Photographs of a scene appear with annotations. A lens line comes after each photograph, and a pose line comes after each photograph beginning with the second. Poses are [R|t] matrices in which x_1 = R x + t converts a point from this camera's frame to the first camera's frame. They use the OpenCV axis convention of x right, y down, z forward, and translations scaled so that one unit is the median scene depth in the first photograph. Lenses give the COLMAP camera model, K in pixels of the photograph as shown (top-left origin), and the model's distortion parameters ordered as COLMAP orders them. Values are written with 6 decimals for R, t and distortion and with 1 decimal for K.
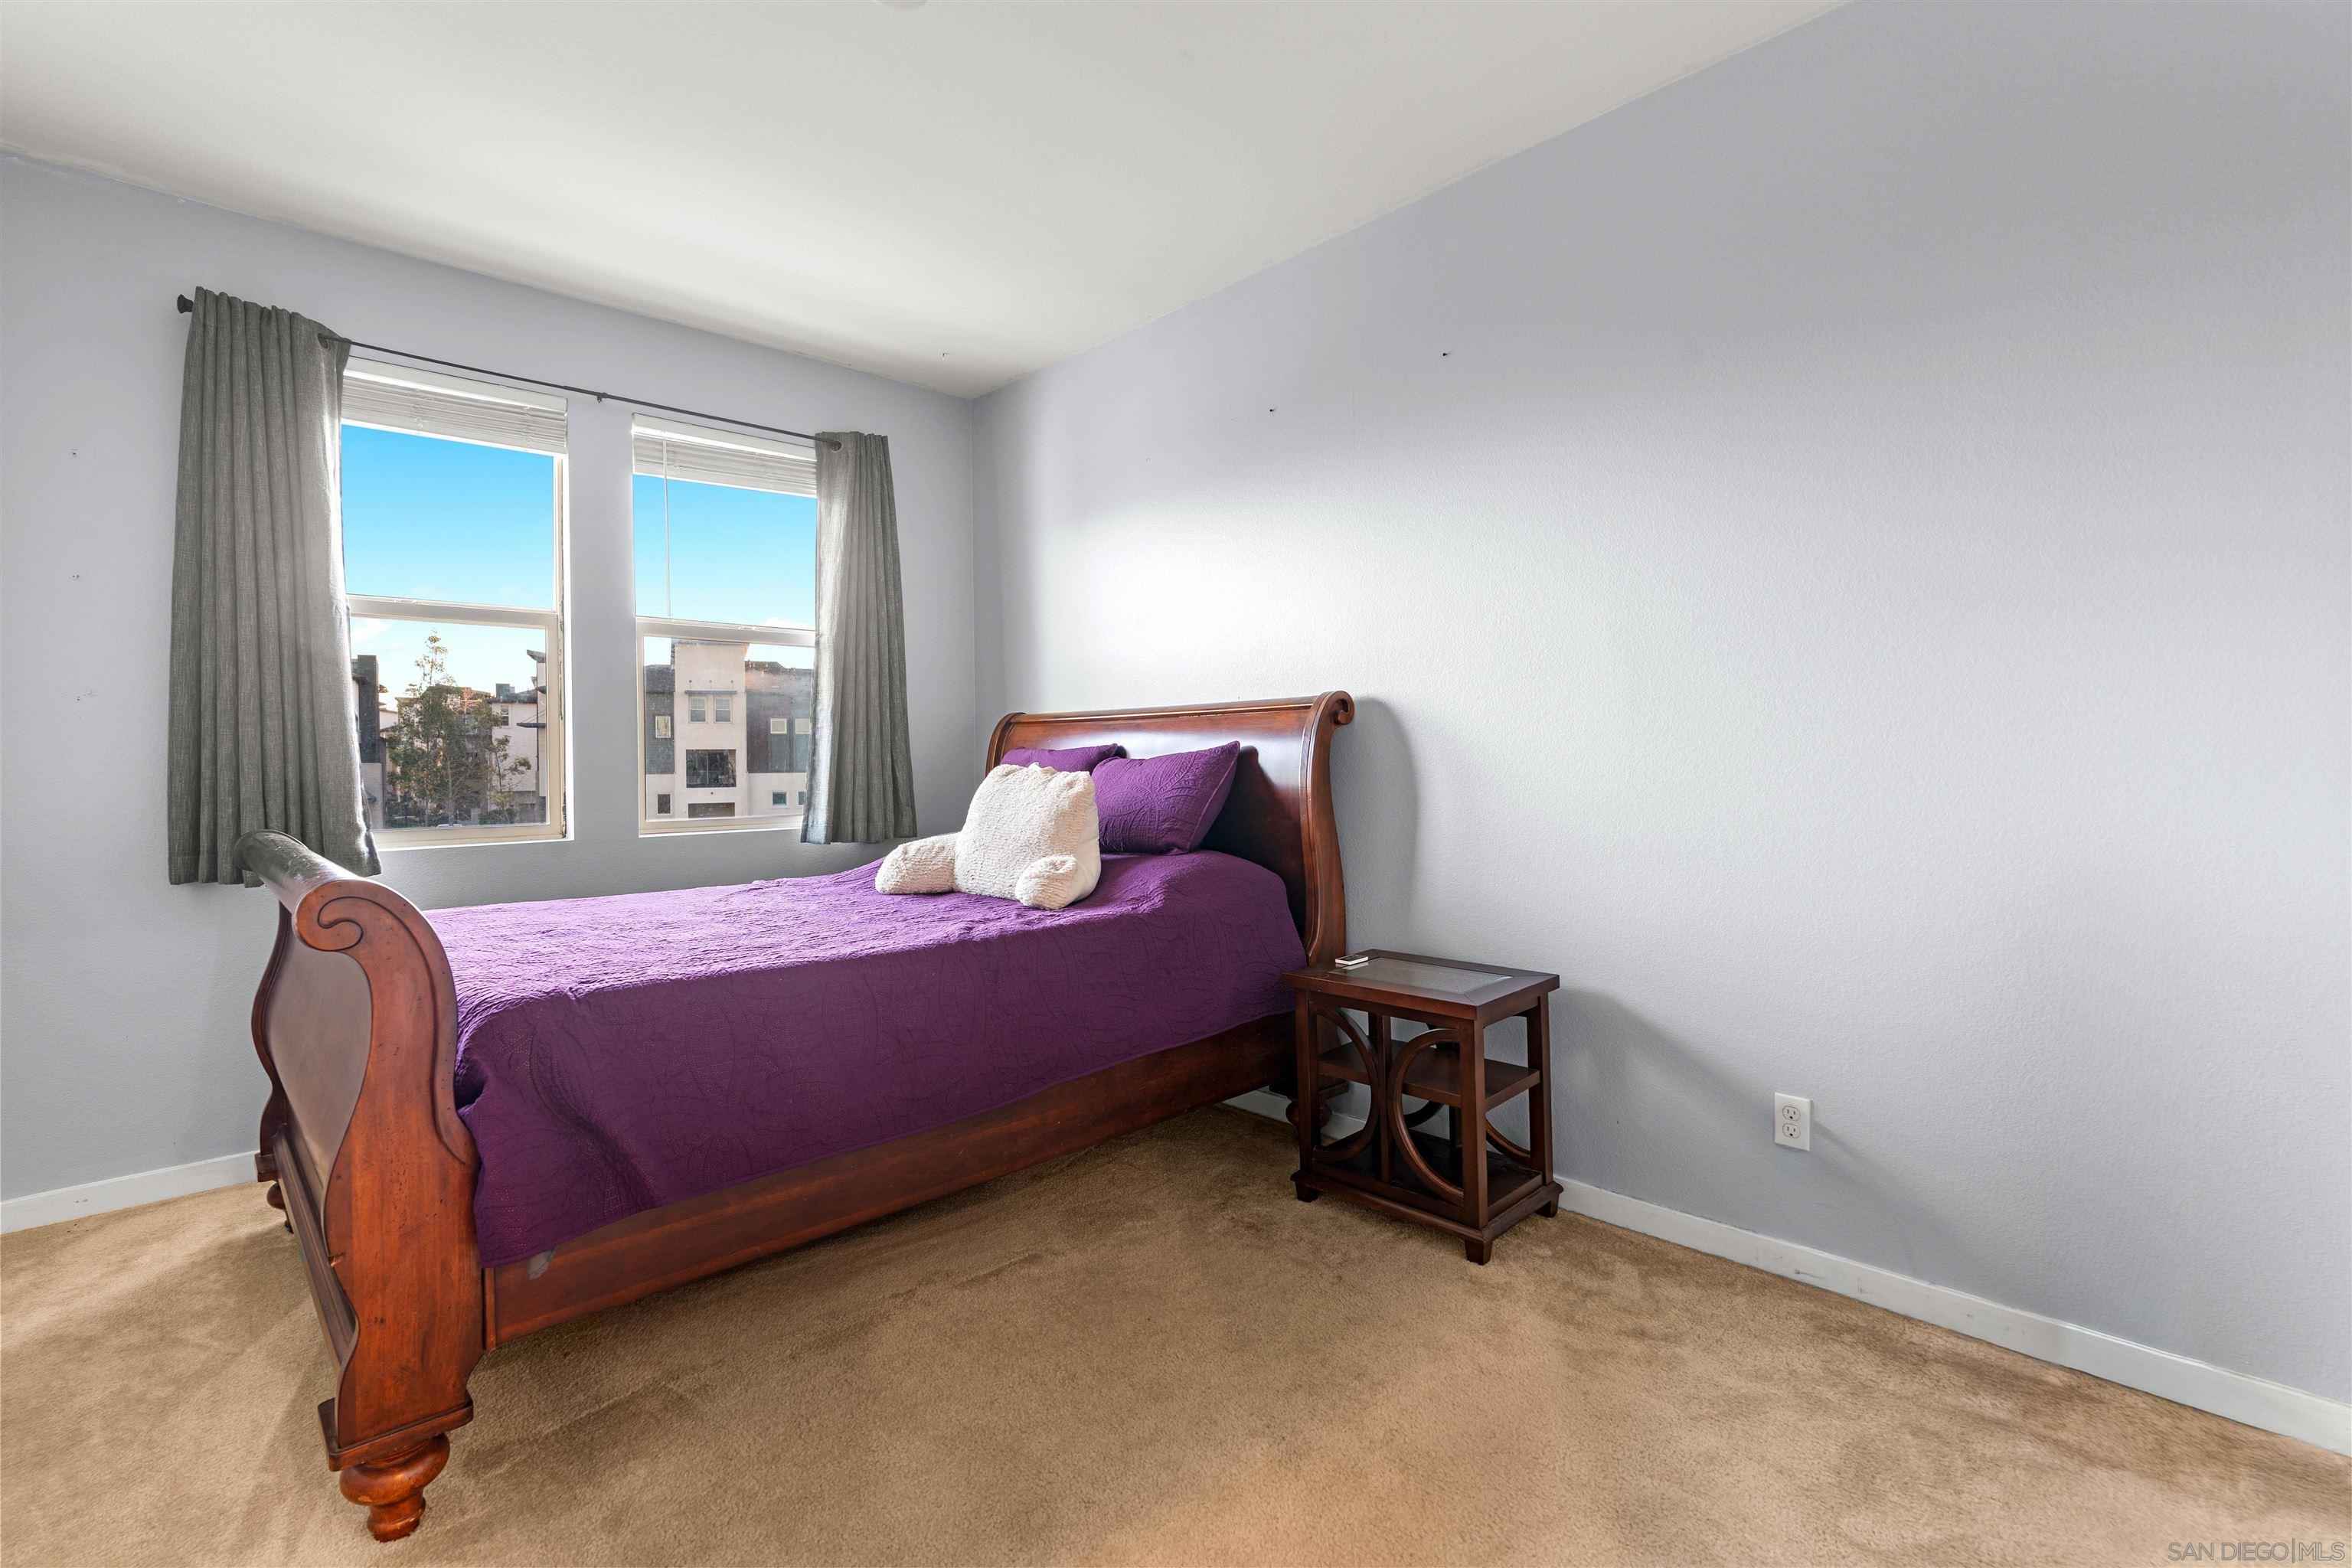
lens RADIAL K [[1073.2, 0, 1119.1], [0, 1073.2, 765.6], [0, 0, 1]] dist [0.001272, -0.000016]
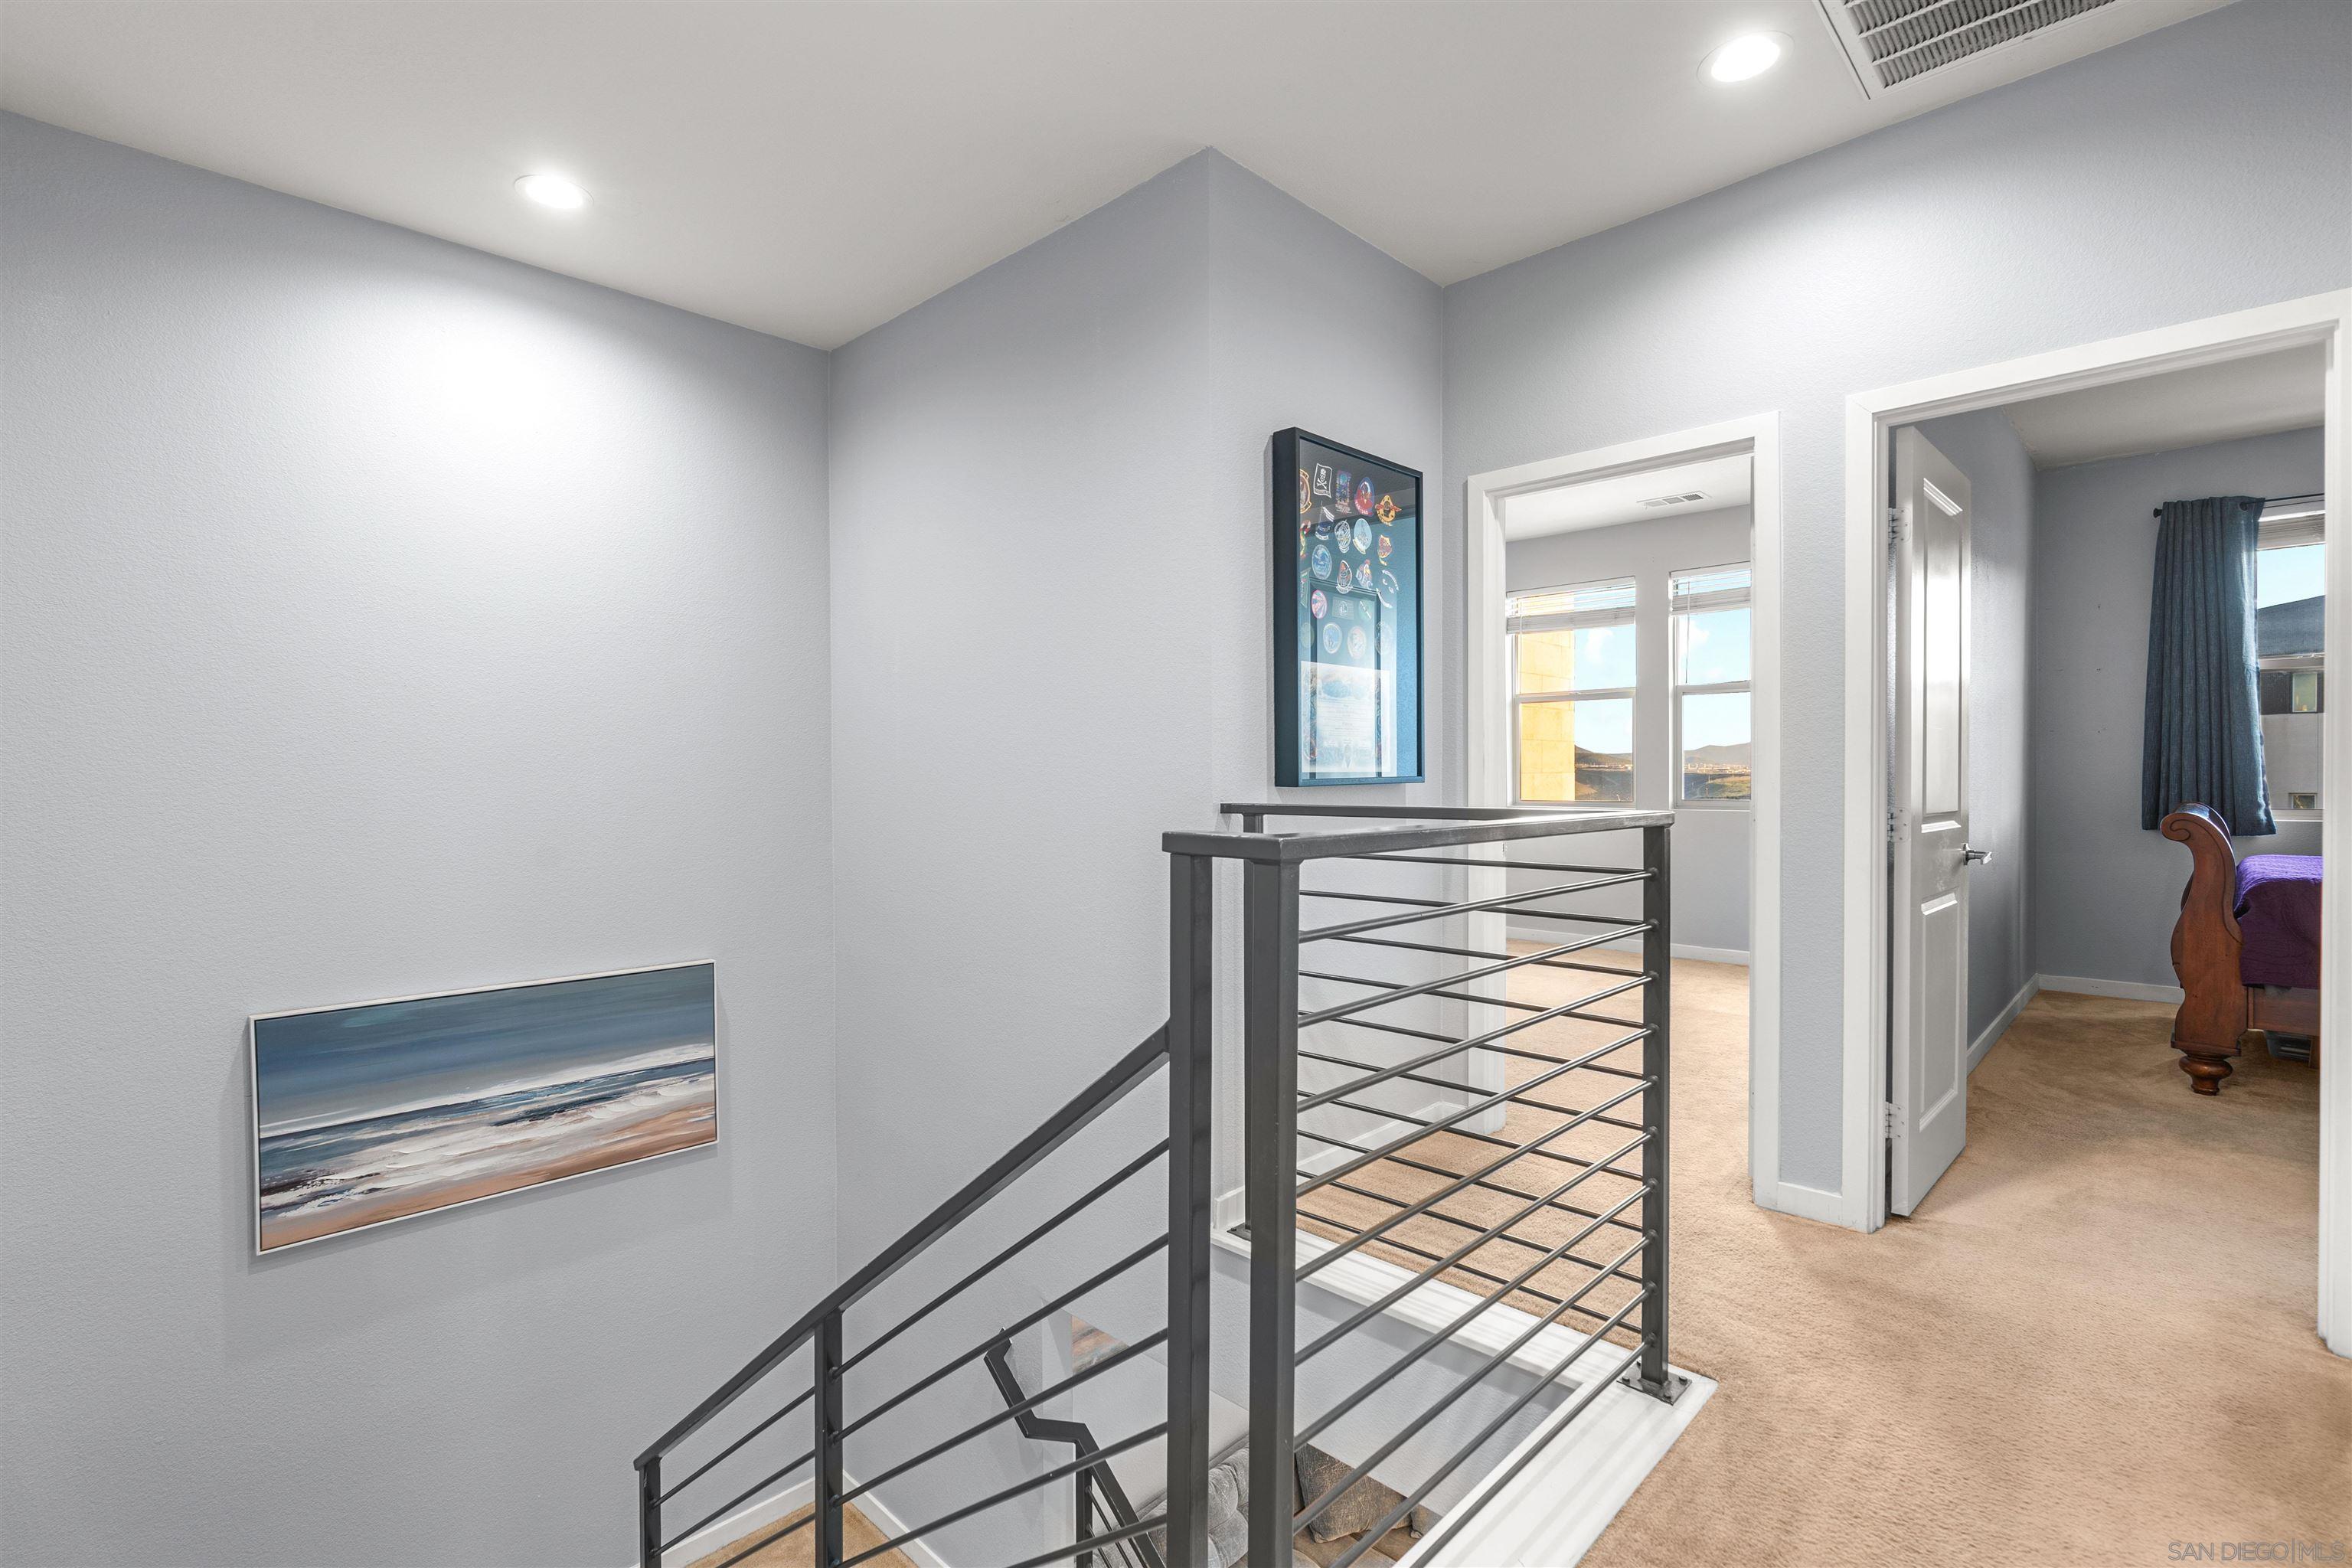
lens RADIAL K [[1073.2, 0, 1172.3], [0, 1073.2, 785.5], [0, 0, 1]] dist [0.001272, -0.000016]
pose [[0.065681, 0.017779, -0.997682, 0.838293], [0.000416, 0.999841, 0.017844, -0.000331], [0.997841, -0.001587, 0.065663, -0.779017]]
